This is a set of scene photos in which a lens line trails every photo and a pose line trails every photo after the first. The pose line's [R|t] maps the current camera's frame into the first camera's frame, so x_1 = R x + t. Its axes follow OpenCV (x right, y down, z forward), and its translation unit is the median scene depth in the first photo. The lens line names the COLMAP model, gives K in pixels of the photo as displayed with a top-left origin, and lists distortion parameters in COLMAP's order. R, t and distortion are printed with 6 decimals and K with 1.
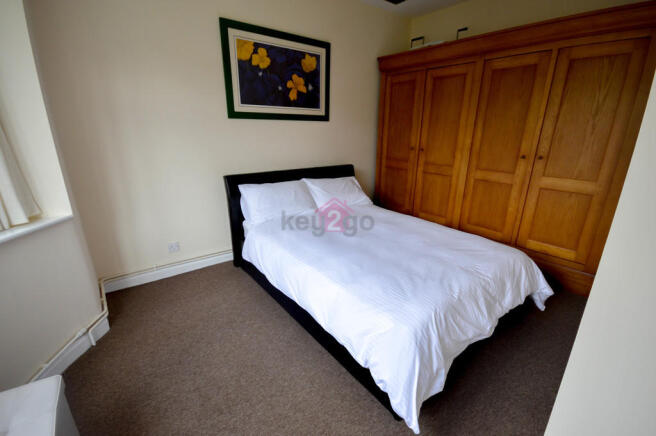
lens RADIAL K [[292.1, 0, 329.0], [0, 292.1, 225.3], [0, 0, 1]] dist [0.000315, -0.008535]
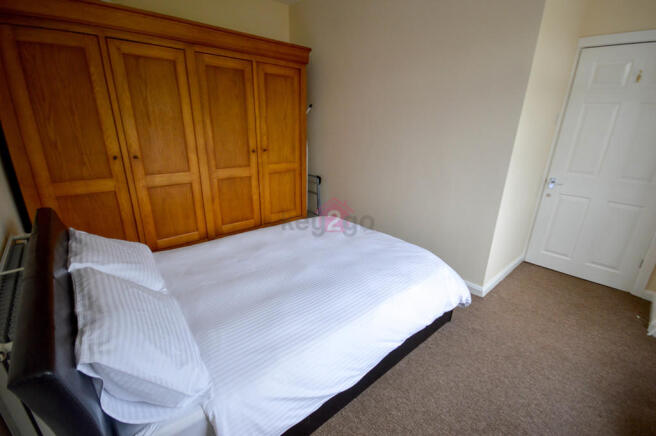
lens RADIAL K [[292.1, 0, 329.0], [0, 292.1, 225.3], [0, 0, 1]] dist [0.000315, -0.008535]
pose [[-0.061993, -0.338140, 0.939052, -0.524543], [0.298236, 0.891600, 0.340742, -0.265880], [-0.952477, 0.301183, 0.045573, 0.716771]]
